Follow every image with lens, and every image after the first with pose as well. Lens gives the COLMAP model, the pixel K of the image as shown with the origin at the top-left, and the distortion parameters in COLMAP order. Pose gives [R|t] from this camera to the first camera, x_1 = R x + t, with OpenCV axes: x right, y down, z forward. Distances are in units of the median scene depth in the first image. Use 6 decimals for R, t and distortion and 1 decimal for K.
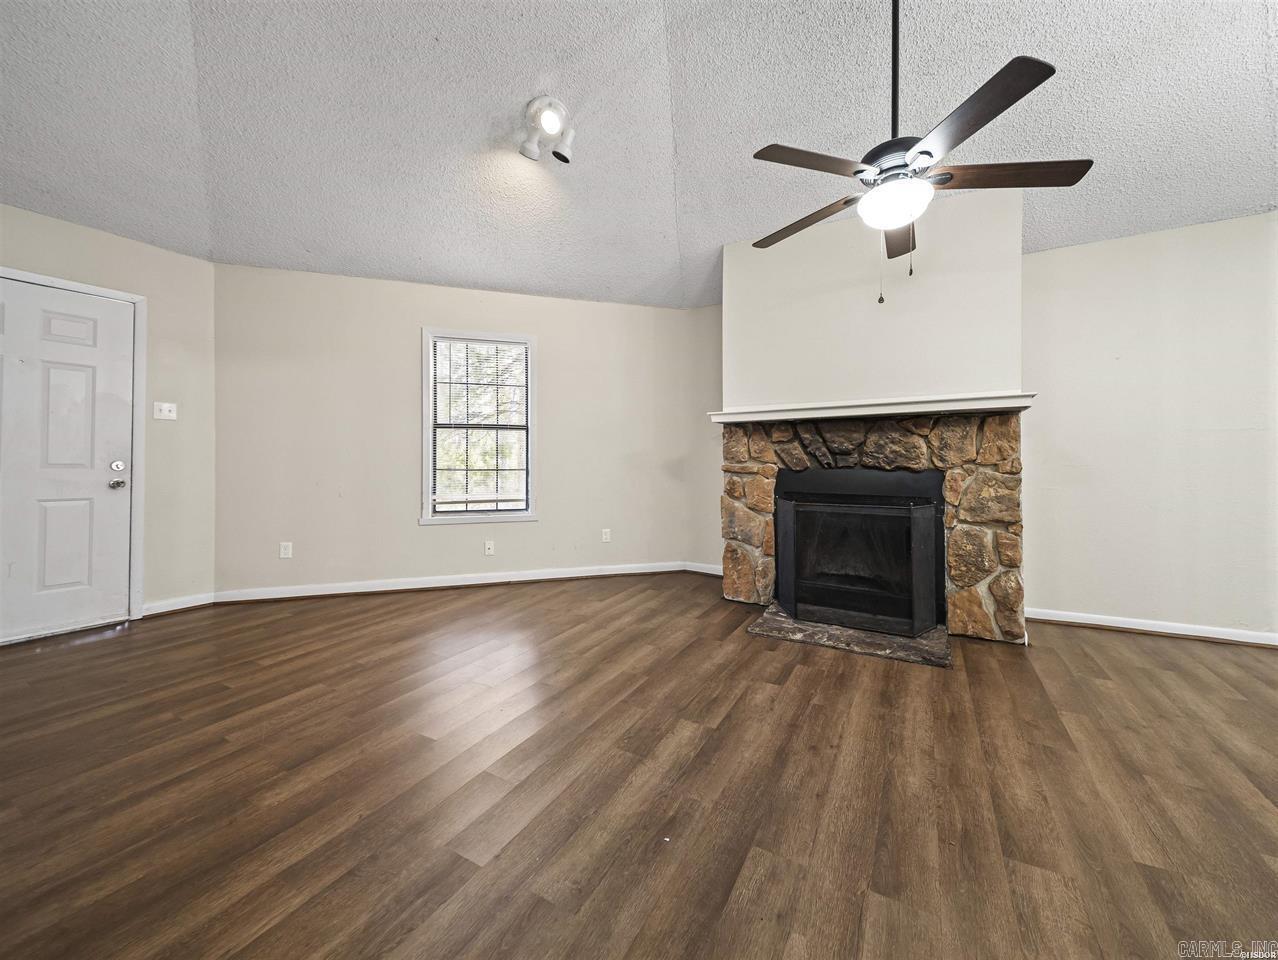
lens RADIAL K [[499.7, 0, 644.6], [0, 499.7, 447.1], [0, 0, 1]] dist [0.038250, -0.011865]
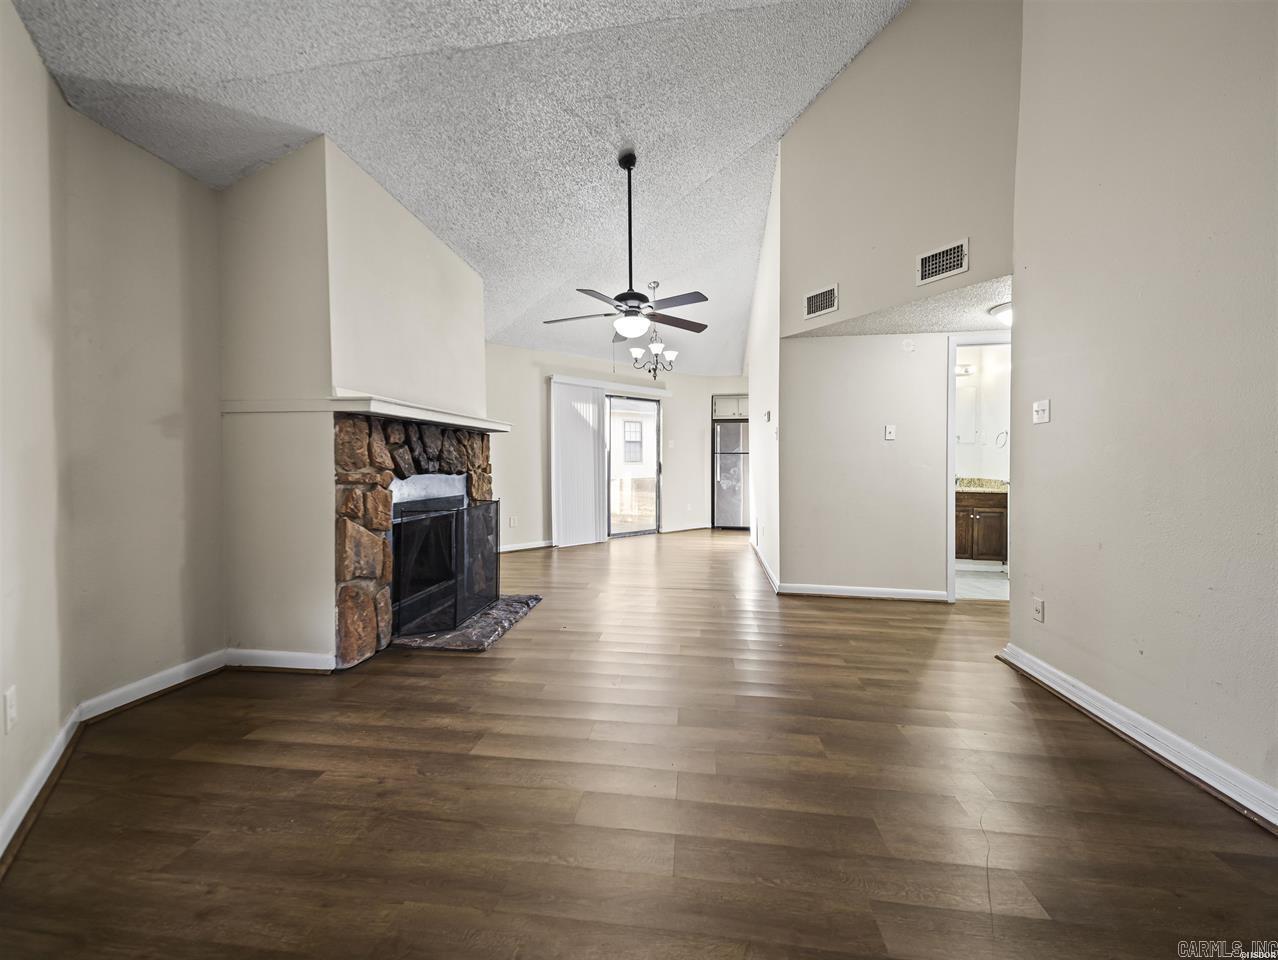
lens RADIAL K [[490.6, 0, 638.2], [0, 490.6, 466.8], [0, 0, 1]] dist [0.037901, -0.011300]
pose [[-0.391786, -0.010732, 0.919994, -1.104867], [-0.024976, 0.999688, 0.001025, 0.027979], [-0.919717, -0.022576, -0.391931, 1.623639]]
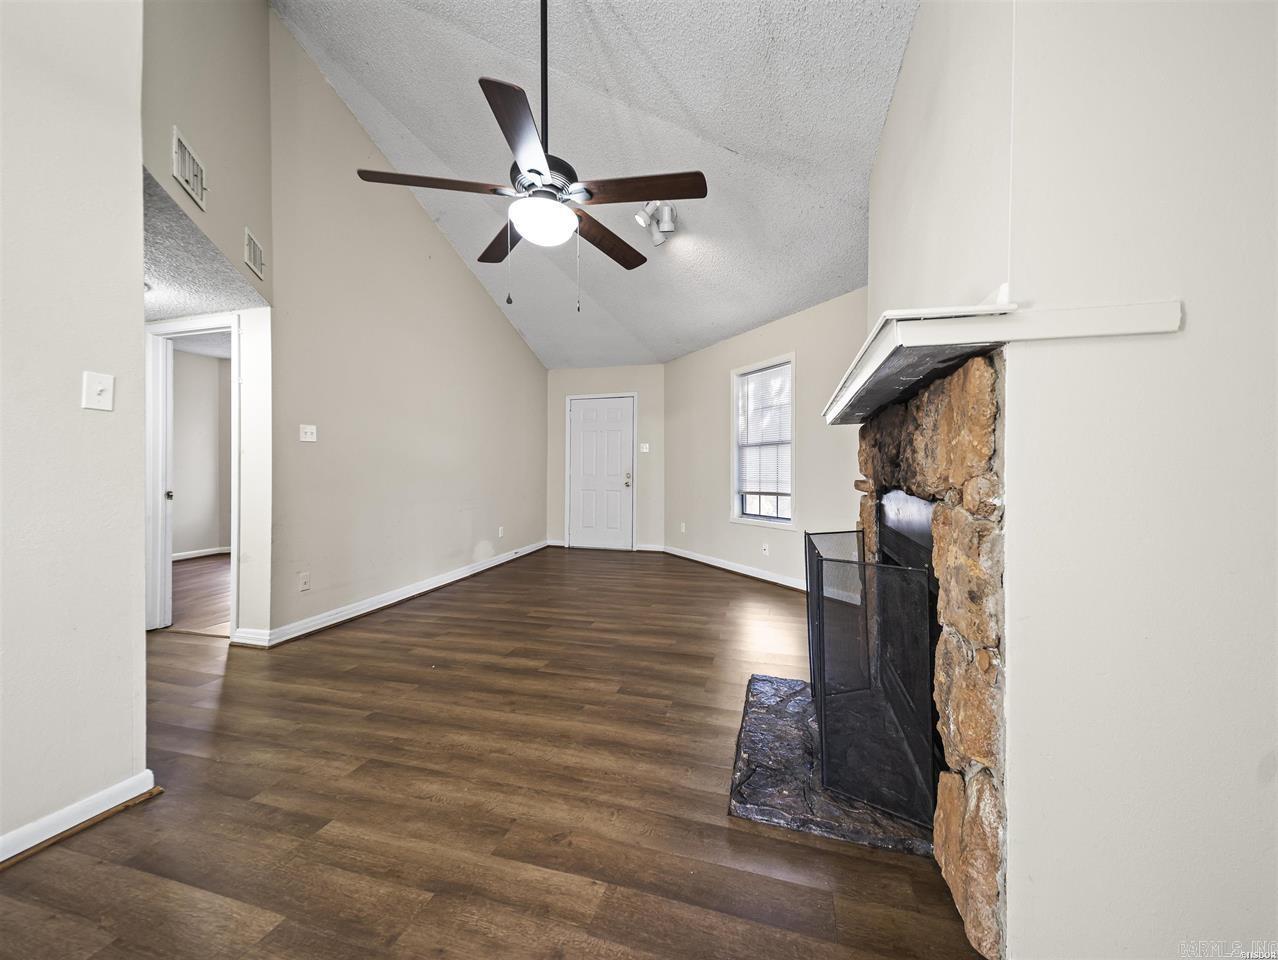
lens RADIAL K [[490.6, 0, 638.2], [0, 490.6, 466.8], [0, 0, 1]] dist [0.037901, -0.011300]
pose [[0.219945, -0.007291, -0.975485, 1.453800], [0.025800, 0.999666, -0.001654, 0.009880], [0.975171, -0.024804, 0.220059, 0.943346]]
